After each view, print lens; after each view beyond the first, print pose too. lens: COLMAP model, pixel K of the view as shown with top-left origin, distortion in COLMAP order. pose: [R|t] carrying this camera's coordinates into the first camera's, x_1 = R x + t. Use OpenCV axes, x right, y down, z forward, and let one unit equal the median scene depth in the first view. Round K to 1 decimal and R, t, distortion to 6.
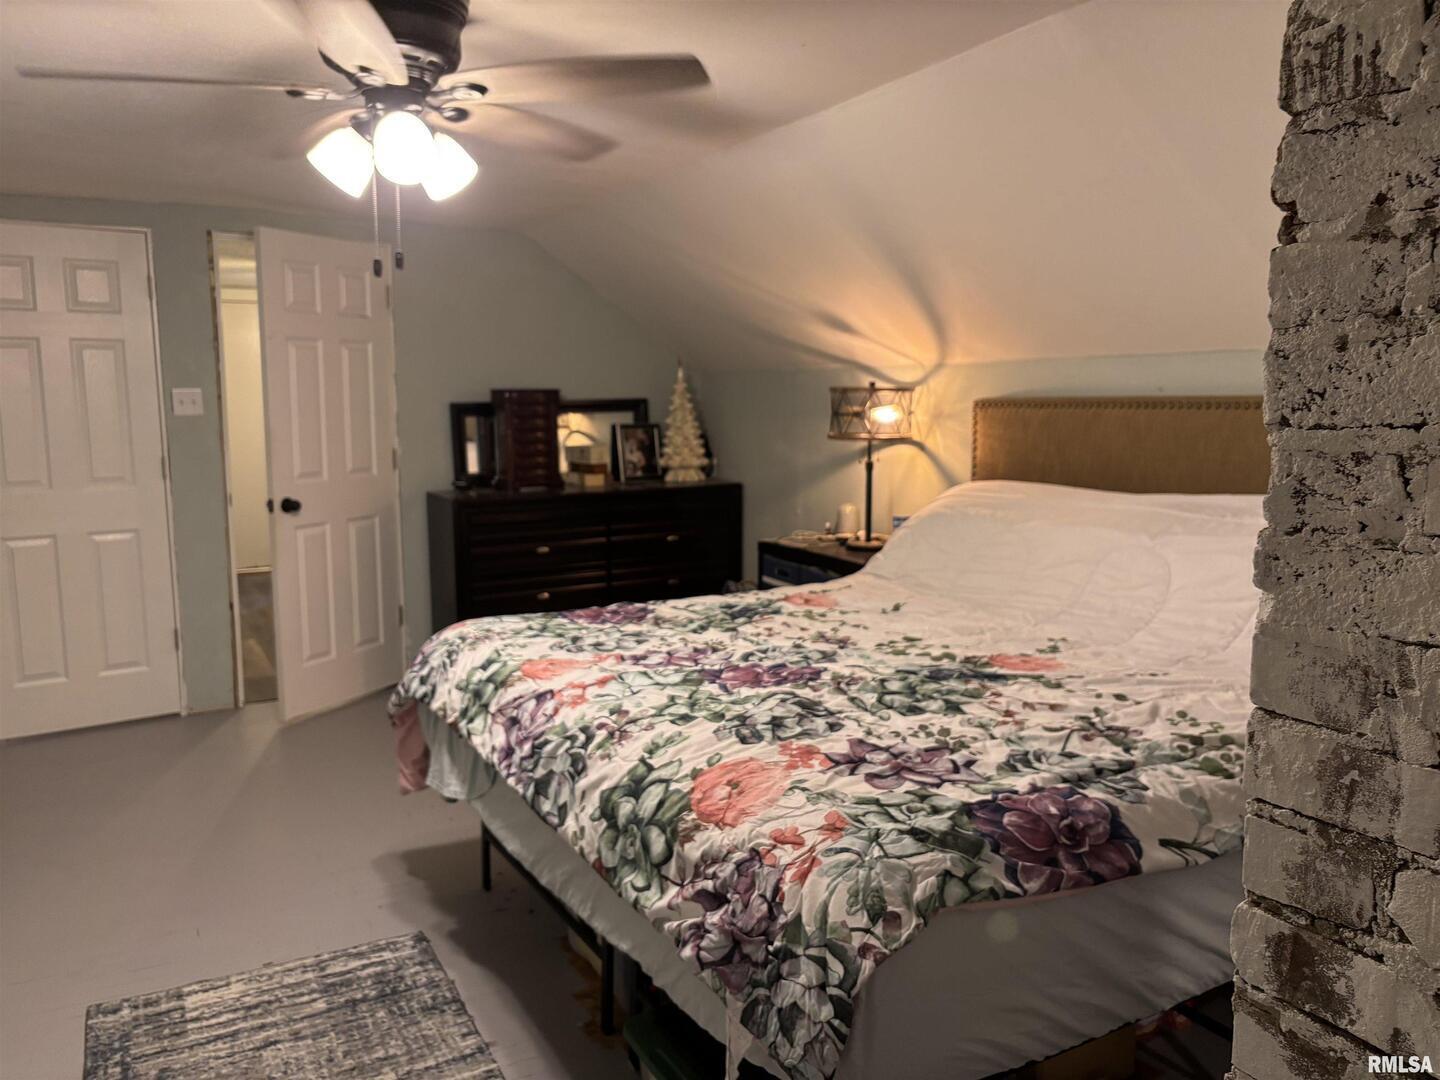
lens RADIAL K [[1039.1, 0, 720.0], [0, 1039.1, 540.0], [0, 0, 1]] dist [0.000547, -0.101429]
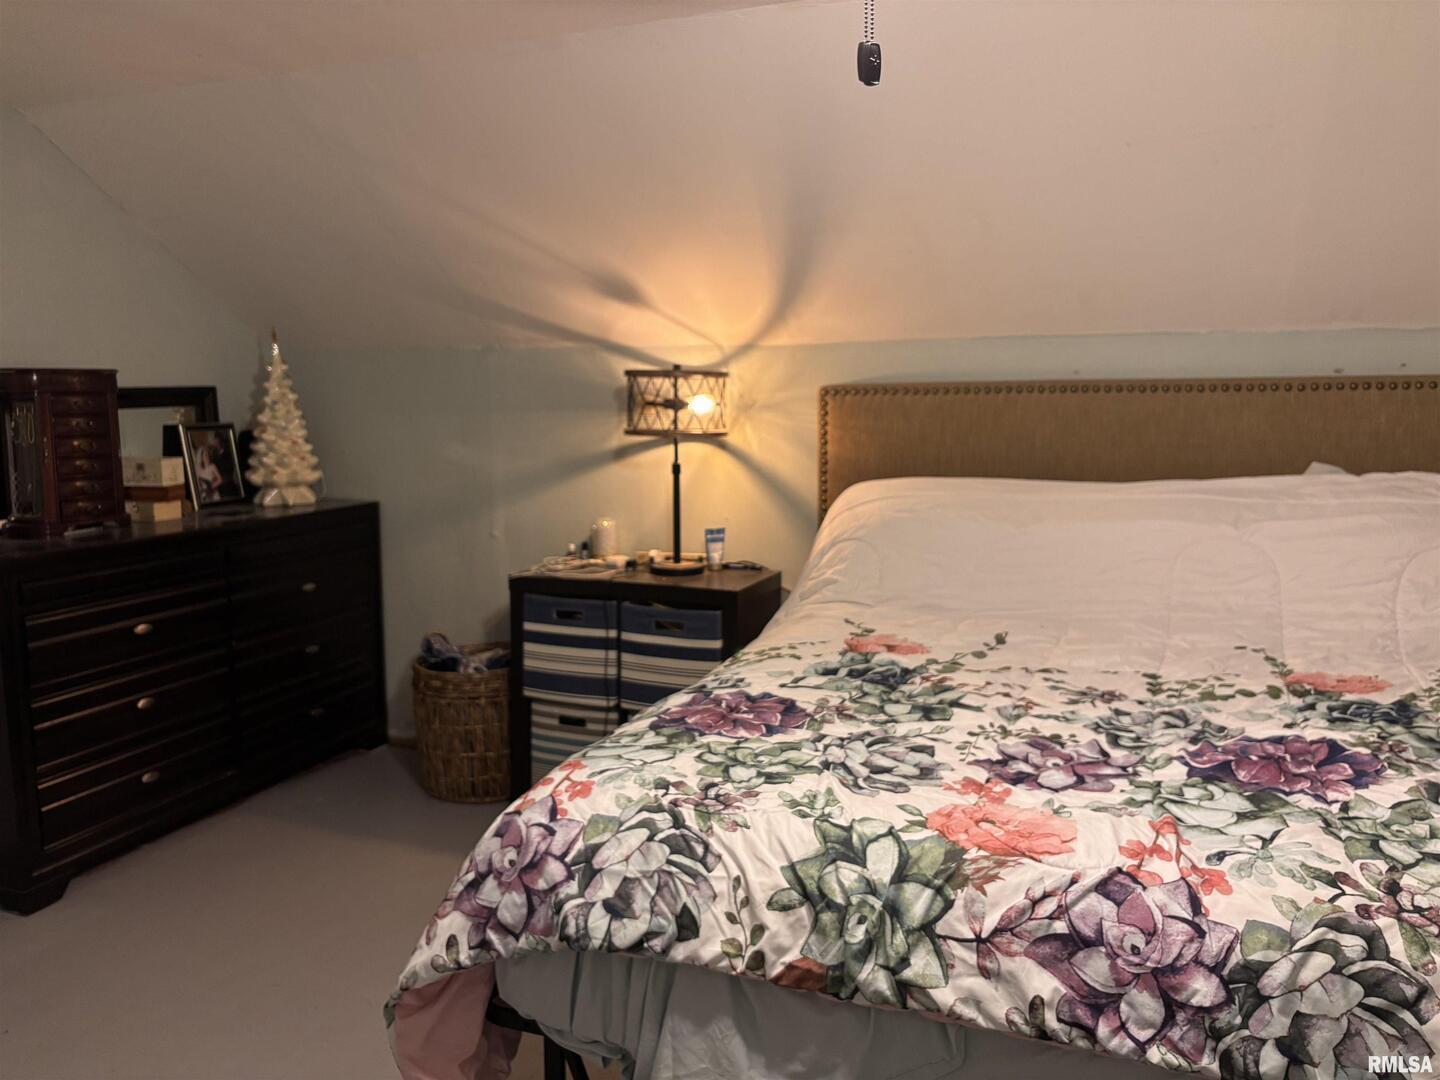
lens RADIAL K [[1059.7, 0, 720.0], [0, 1059.7, 540.0], [0, 0, 1]] dist [0.081141, -0.109380]
pose [[0.782068, -0.085404, 0.617314, -0.313596], [0.086354, 0.995860, 0.028374, -0.033523], [-0.617182, 0.031117, 0.786205, 0.302513]]
